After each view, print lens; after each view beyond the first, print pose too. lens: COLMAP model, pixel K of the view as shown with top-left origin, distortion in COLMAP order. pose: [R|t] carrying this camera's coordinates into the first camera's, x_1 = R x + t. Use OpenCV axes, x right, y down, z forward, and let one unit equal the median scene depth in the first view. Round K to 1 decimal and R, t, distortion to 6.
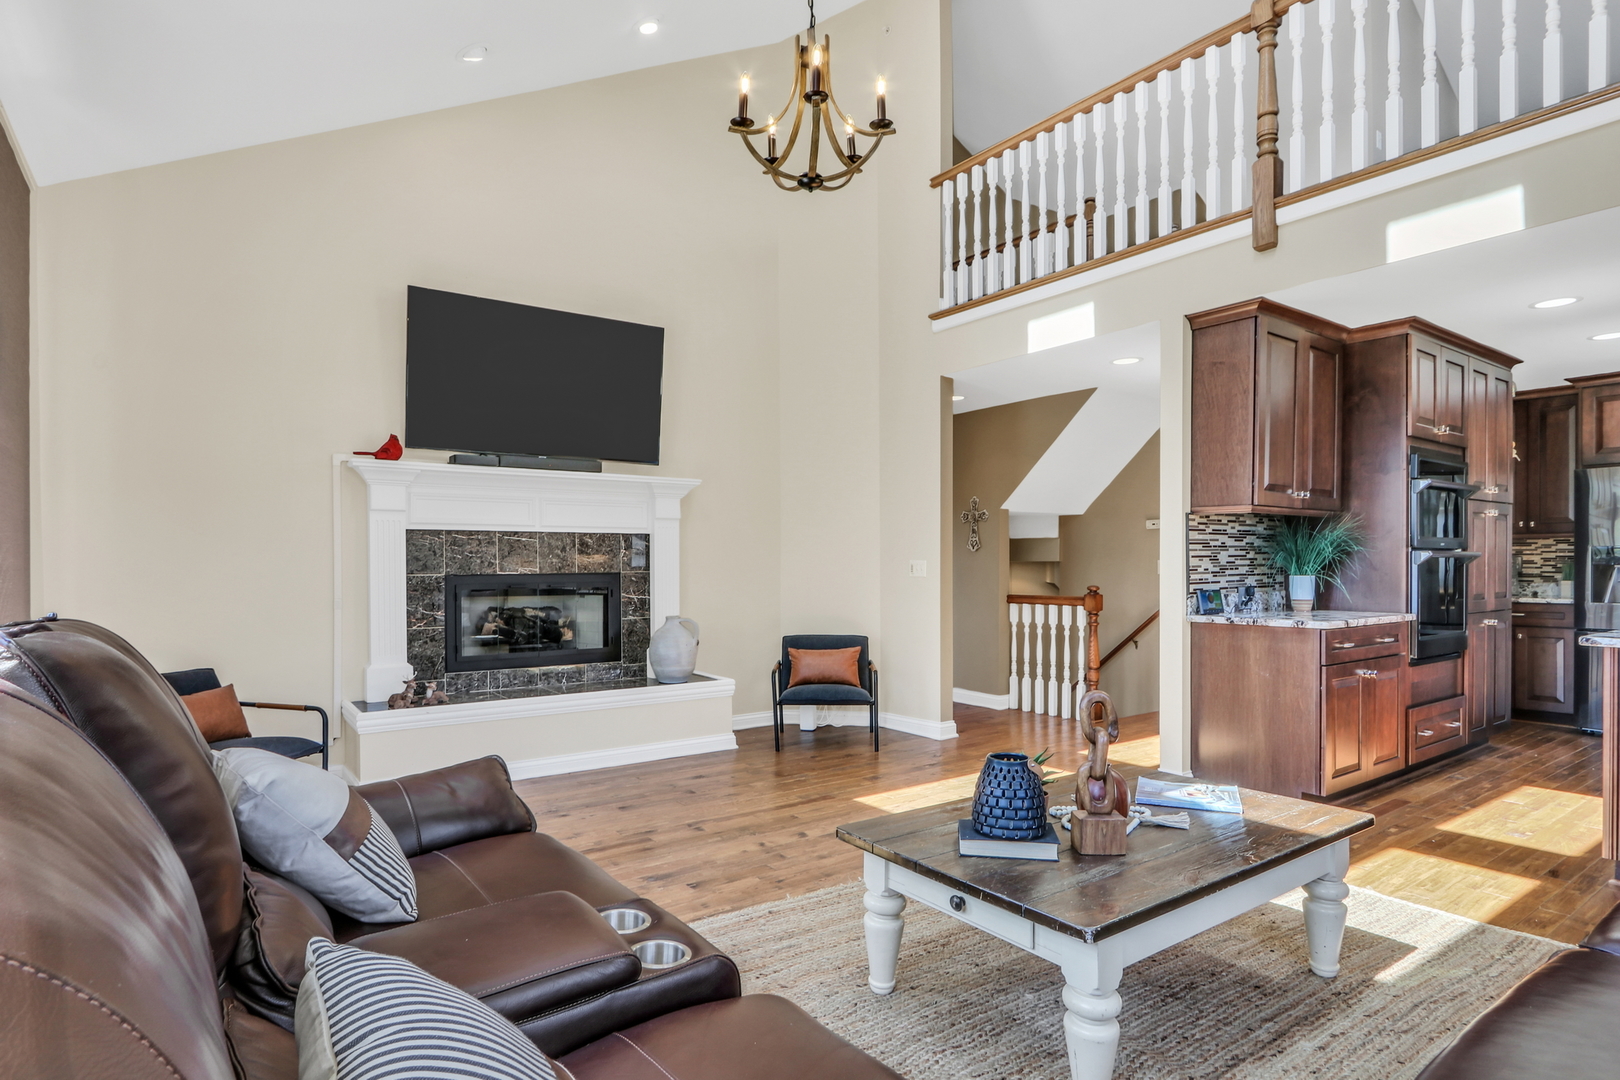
lens RADIAL K [[792.7, 0, 834.7], [0, 792.7, 566.3], [0, 0, 1]] dist [-0.012649, 0.000522]
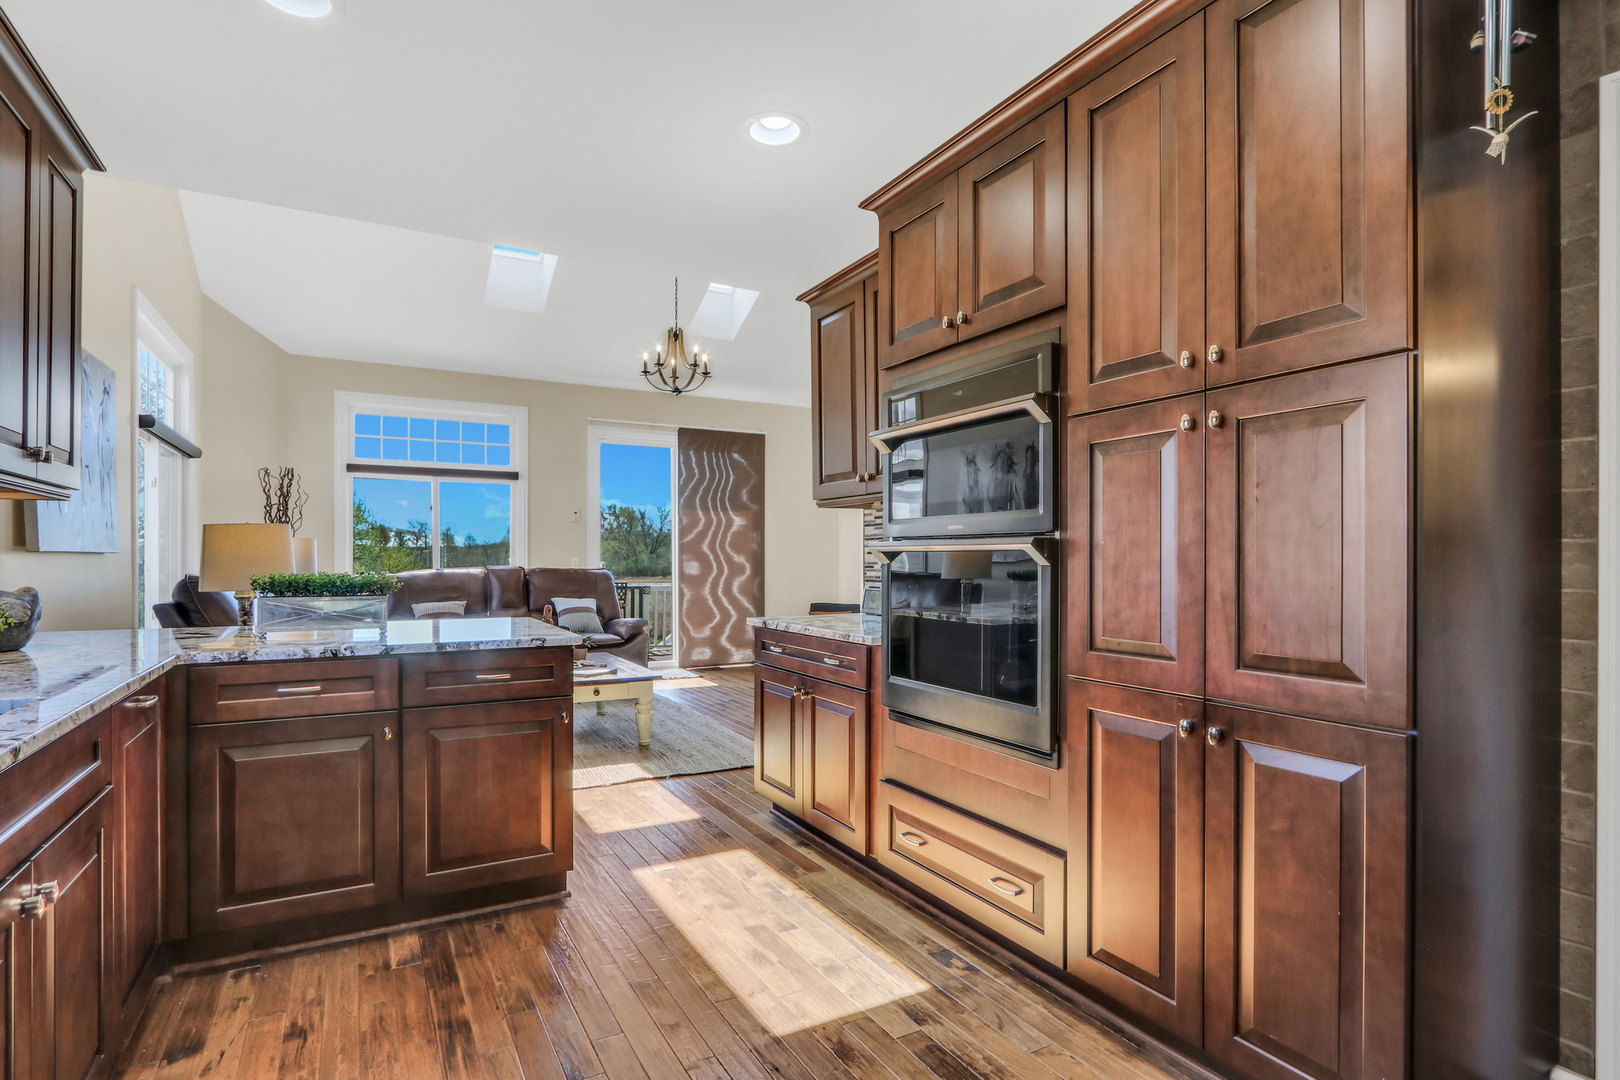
lens RADIAL K [[792.7, 0, 782.8], [0, 792.7, 563.3], [0, 0, 1]] dist [-0.012649, 0.000522]
pose [[-0.117664, 0.007949, -0.993022, 1.429155], [-0.006315, 0.999942, 0.008753, -0.007354], [0.993033, 0.007301, -0.117607, 1.010657]]
